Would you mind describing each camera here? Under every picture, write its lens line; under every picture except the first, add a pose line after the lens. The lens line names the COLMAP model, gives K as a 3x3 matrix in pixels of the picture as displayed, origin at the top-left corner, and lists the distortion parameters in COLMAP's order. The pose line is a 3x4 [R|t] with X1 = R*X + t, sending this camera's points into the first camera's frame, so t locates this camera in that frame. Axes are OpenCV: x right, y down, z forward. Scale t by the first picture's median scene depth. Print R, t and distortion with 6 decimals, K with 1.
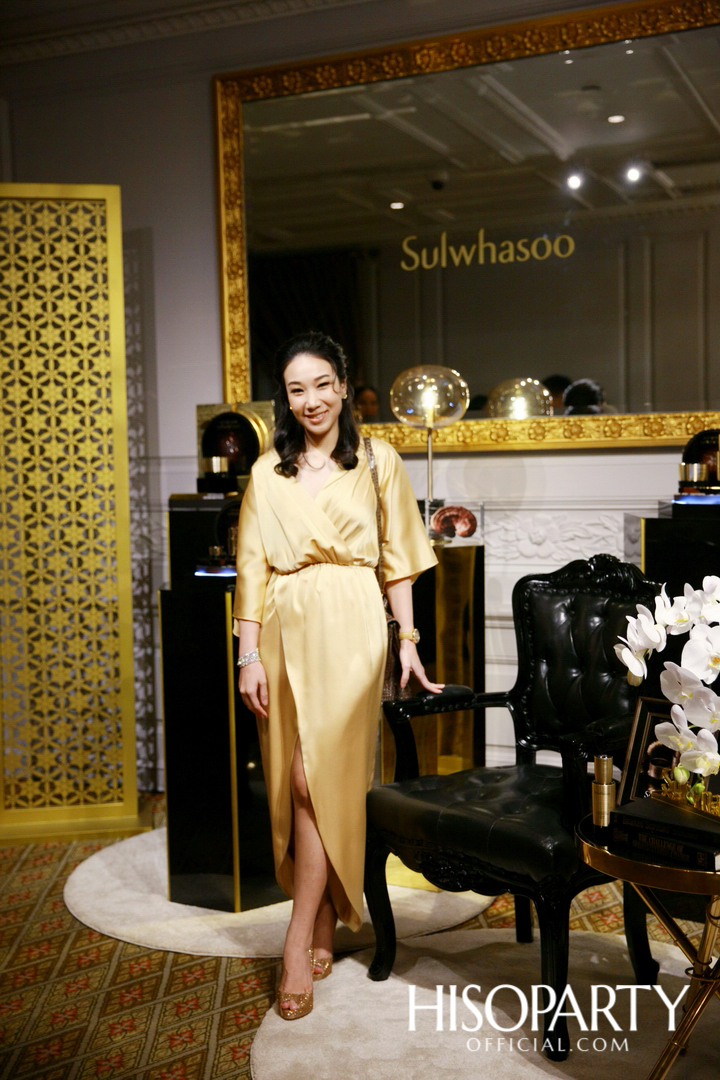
lens RADIAL K [[1323.0, 0, 361.4], [0, 1323.0, 535.3], [0, 0, 1]] dist [0.033073, 0.000000]
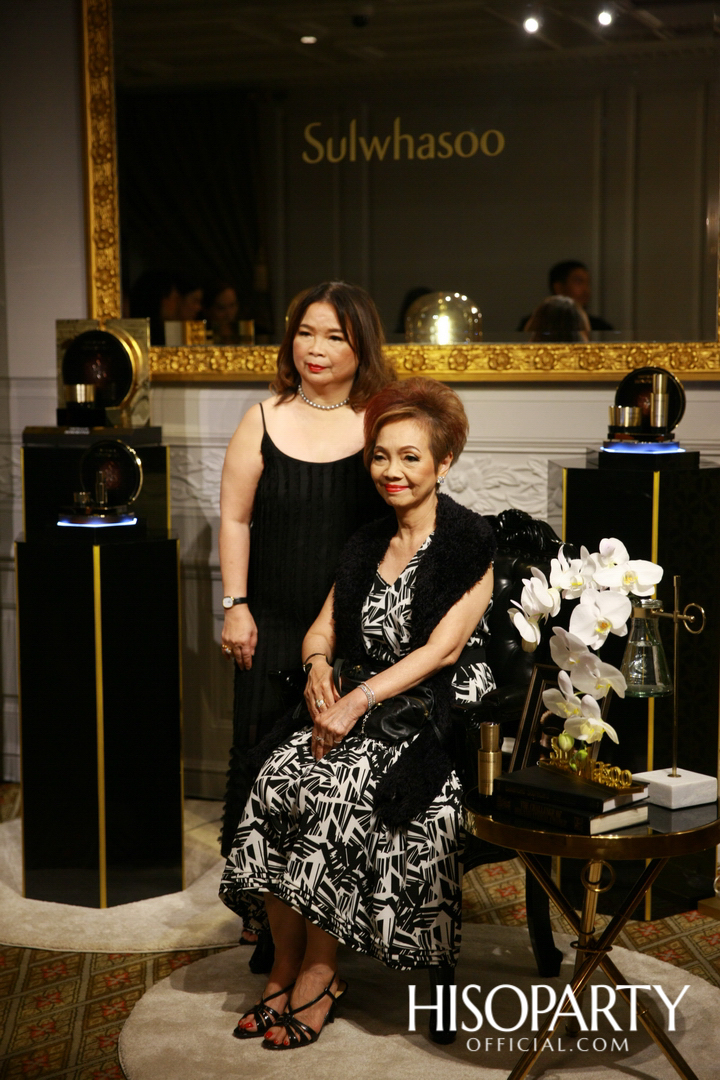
lens RADIAL K [[1860.4, 0, 362.3], [0, 1860.4, 544.8], [0, 0, 1]] dist [0.162166, 0.000000]
pose [[0.998662, 0.011203, 0.050492, 0.011398], [-0.013663, 0.998723, 0.048636, -0.017518], [-0.049882, -0.049261, 0.997540, -0.211933]]
